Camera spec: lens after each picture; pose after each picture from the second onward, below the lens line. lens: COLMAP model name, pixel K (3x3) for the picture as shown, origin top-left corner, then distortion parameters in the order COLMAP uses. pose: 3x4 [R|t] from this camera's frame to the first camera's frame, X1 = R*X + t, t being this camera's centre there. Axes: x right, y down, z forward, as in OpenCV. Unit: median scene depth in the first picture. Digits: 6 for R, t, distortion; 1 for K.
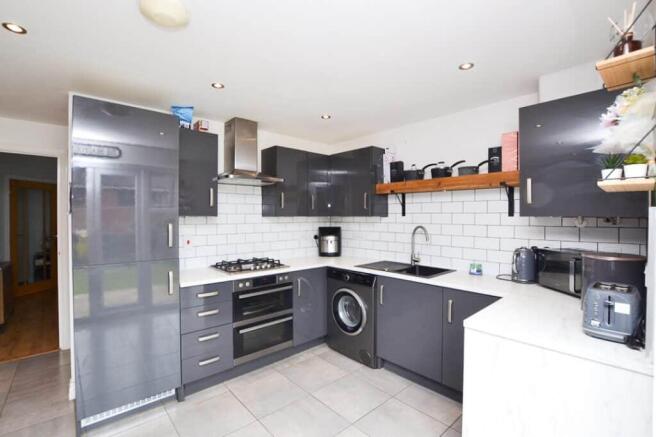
lens RADIAL K [[295.5, 0, 328.6], [0, 295.5, 216.7], [0, 0, 1]] dist [-0.034733, 0.002459]
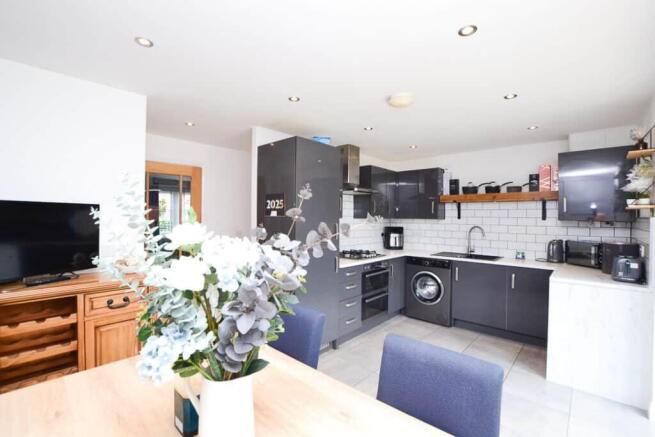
lens RADIAL K [[295.0, 0, 325.8], [0, 295.0, 215.8], [0, 0, 1]] dist [-0.034733, 0.002459]
pose [[0.995347, 0.010260, 0.095807, -0.558008], [-0.009689, 0.999932, -0.006424, -0.002472], [-0.095867, 0.005466, 0.995379, -0.335320]]
